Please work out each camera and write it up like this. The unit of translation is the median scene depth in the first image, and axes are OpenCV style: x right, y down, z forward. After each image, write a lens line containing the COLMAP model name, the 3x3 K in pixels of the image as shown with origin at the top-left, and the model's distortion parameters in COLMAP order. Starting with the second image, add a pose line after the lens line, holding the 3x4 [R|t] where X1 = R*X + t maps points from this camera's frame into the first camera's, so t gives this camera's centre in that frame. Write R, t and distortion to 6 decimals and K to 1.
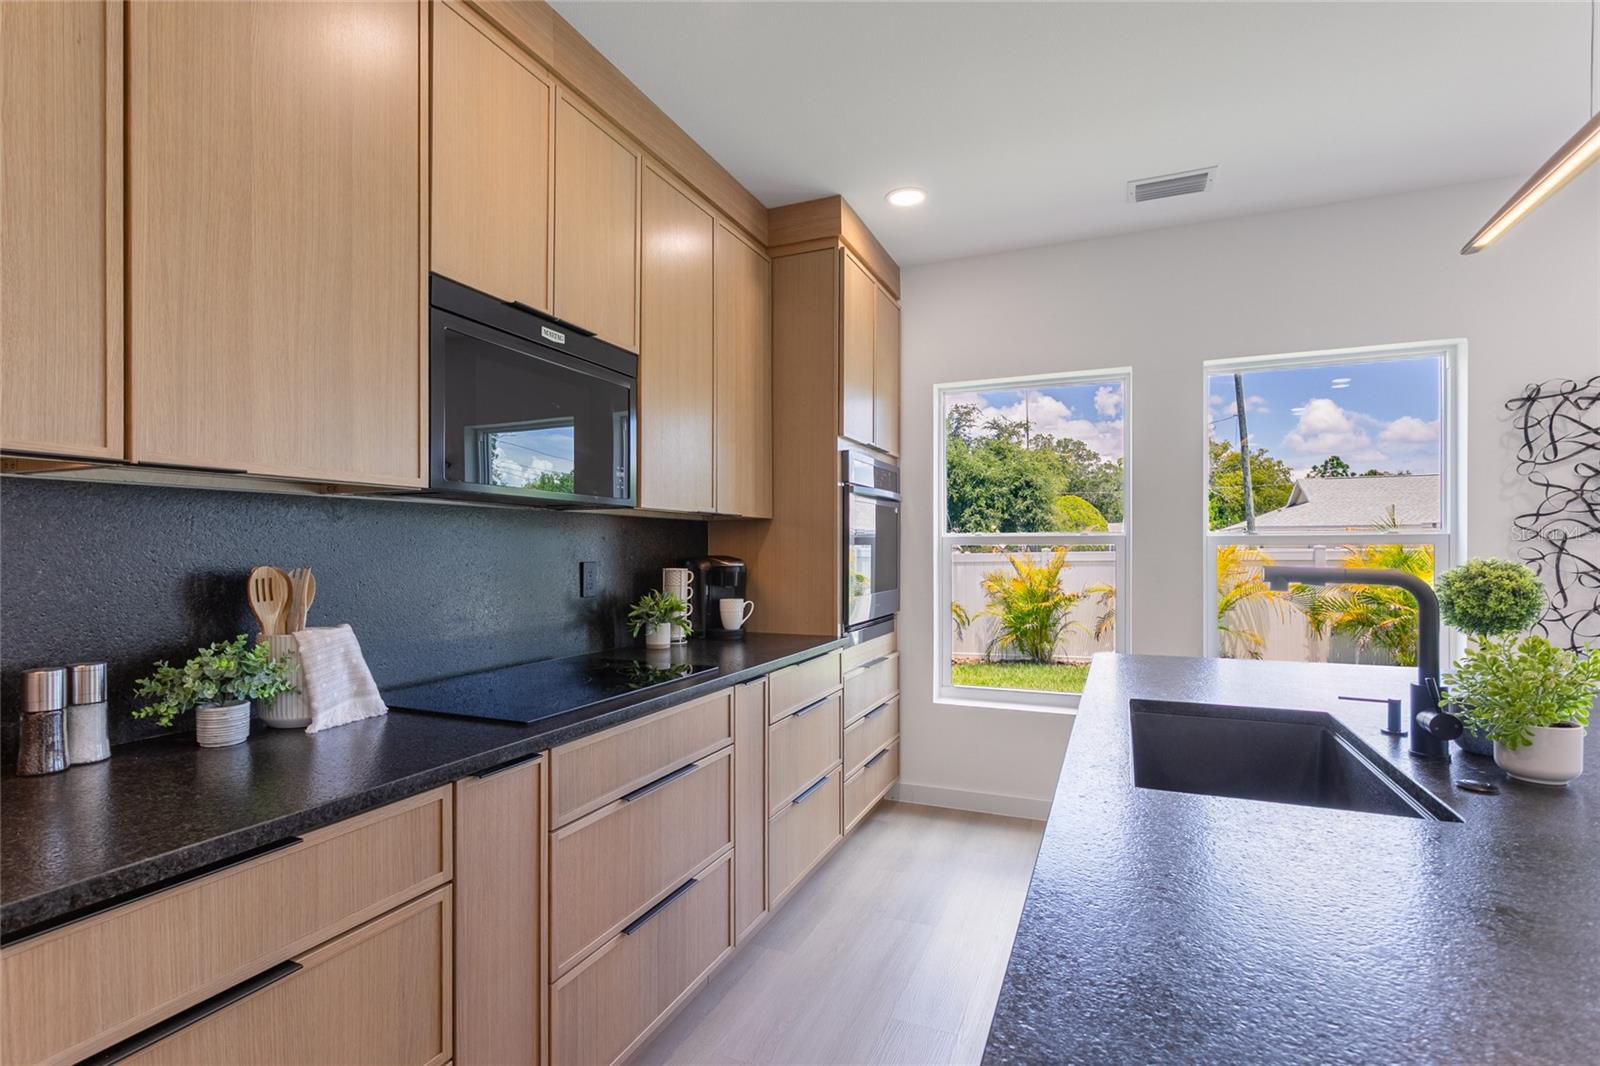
lens RADIAL K [[770.4, 0, 789.4], [0, 770.4, 545.2], [0, 0, 1]] dist [0.002524, 0.000895]
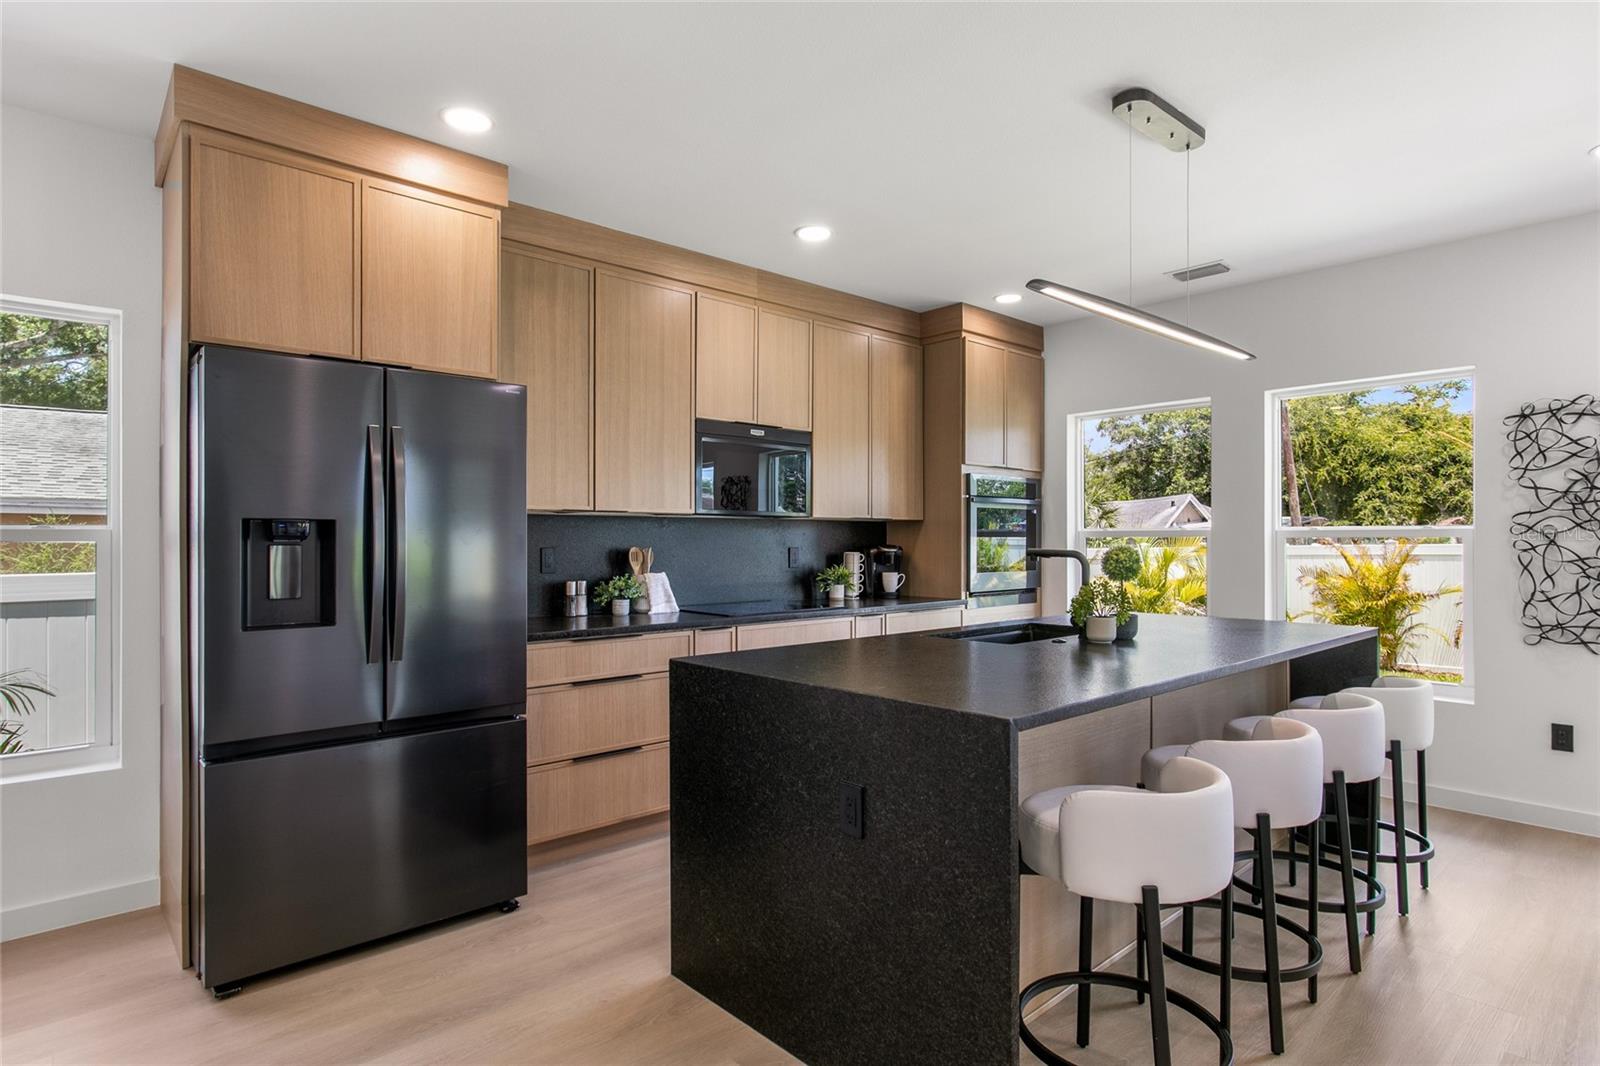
lens RADIAL K [[851.5, 0, 798.5], [0, 851.5, 532.6], [0, 0, 1]] dist [-0.003199, 0.000959]
pose [[0.909998, -0.002341, -0.414606, 0.485554], [0.000717, 0.999991, -0.004072, -0.003816], [0.414612, 0.003409, 0.909992, -0.661053]]
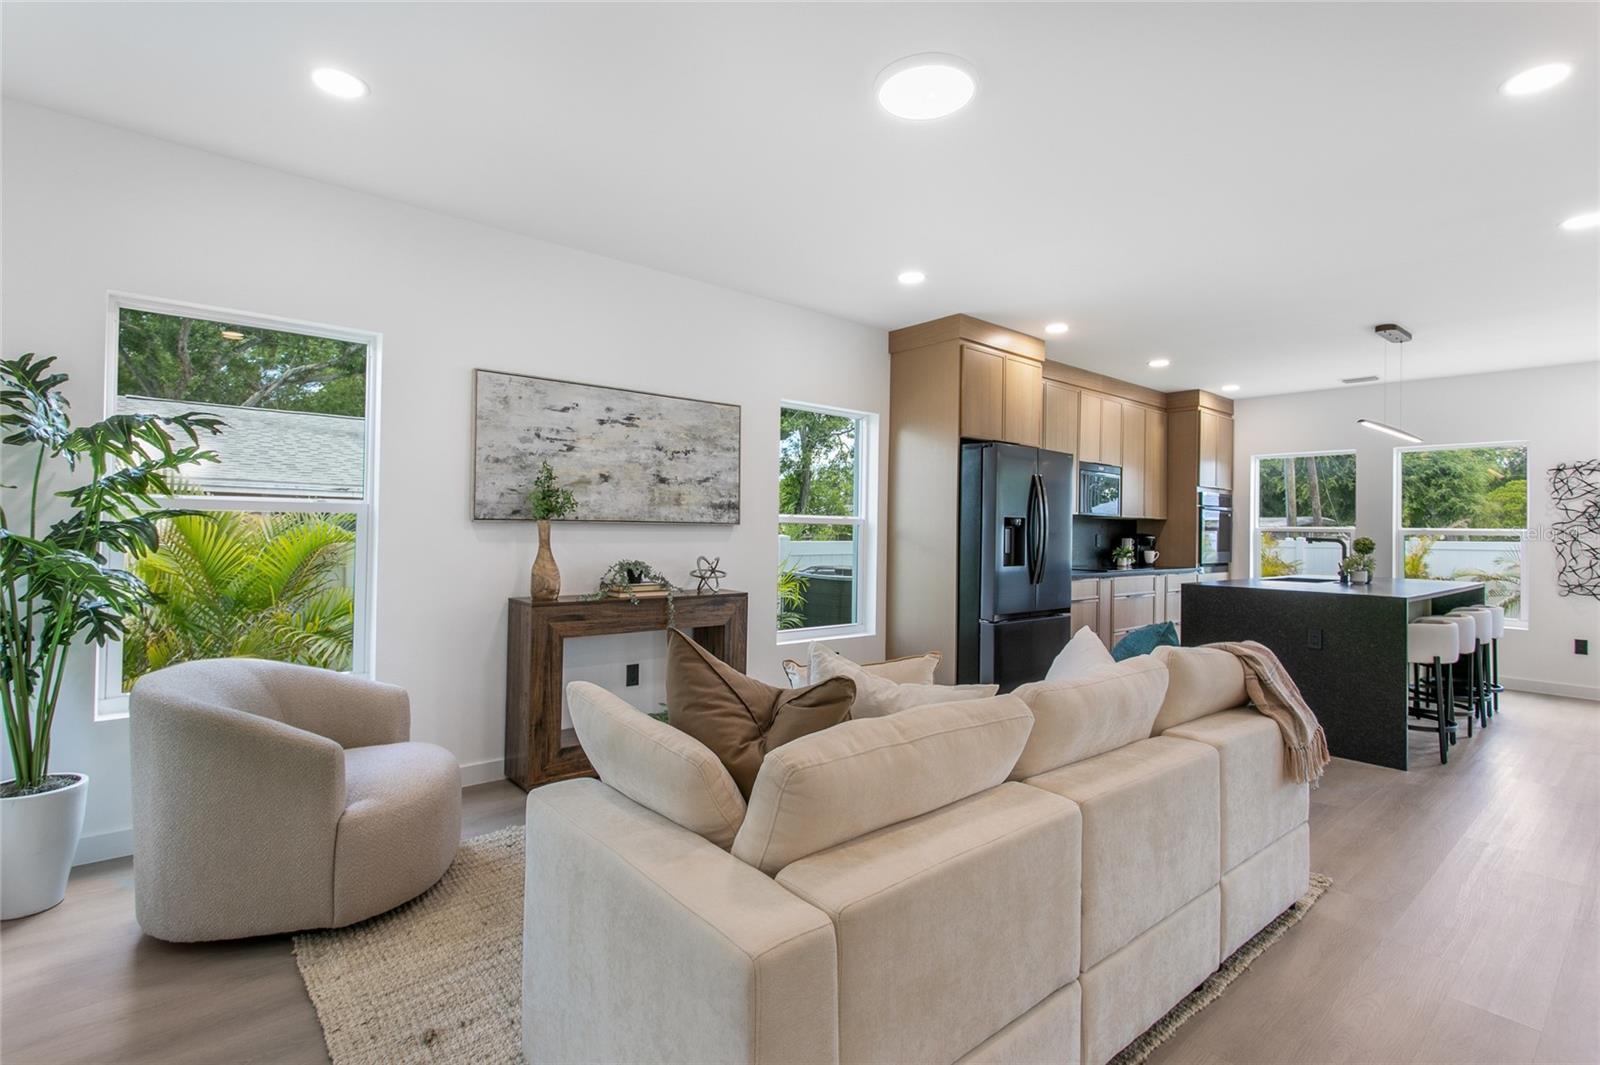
lens RADIAL K [[770.4, 0, 791.3], [0, 770.4, 510.2], [0, 0, 1]] dist [0.002524, 0.000895]
pose [[0.899865, 0.008601, -0.436083, -0.031509], [-0.017974, 0.999687, -0.017373, 0.001425], [0.435797, 0.023472, 0.899739, -1.891165]]
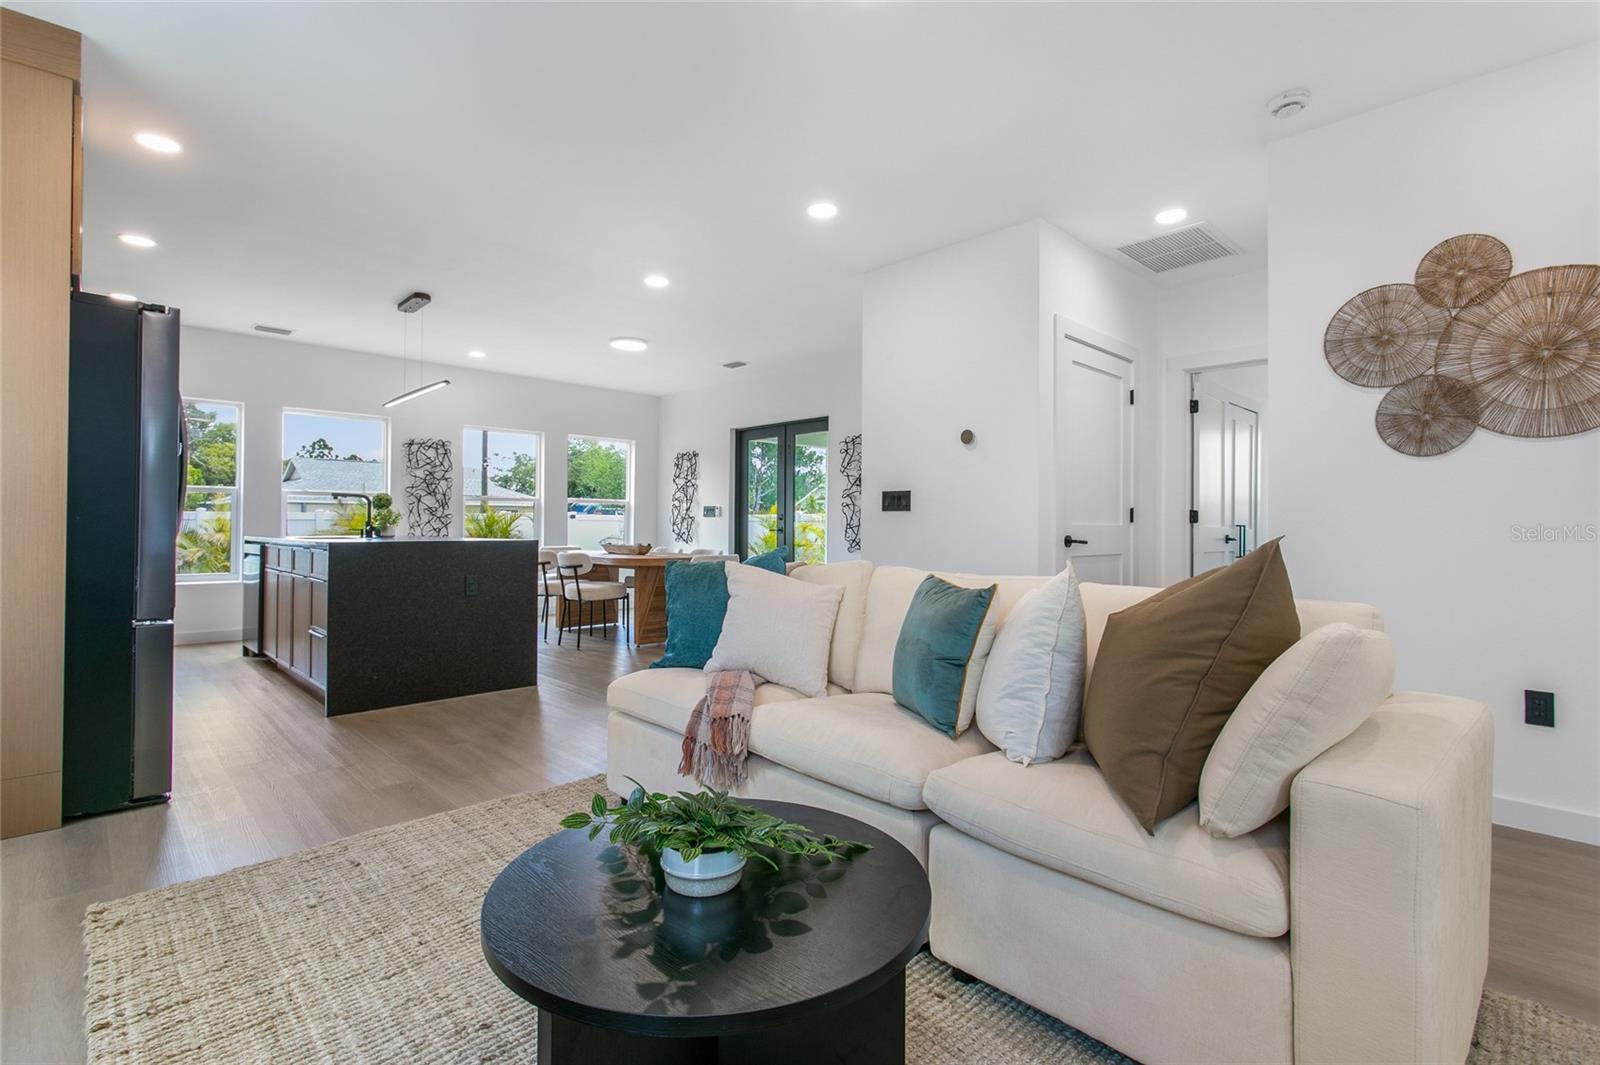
lens RADIAL K [[770.4, 0, 805.1], [0, 770.4, 518.3], [0, 0, 1]] dist [0.002524, 0.000895]
pose [[0.381571, 0.010498, 0.924280, -0.988181], [-0.006948, 0.999940, -0.008489, 0.081487], [-0.924313, -0.003183, 0.381621, -1.287144]]
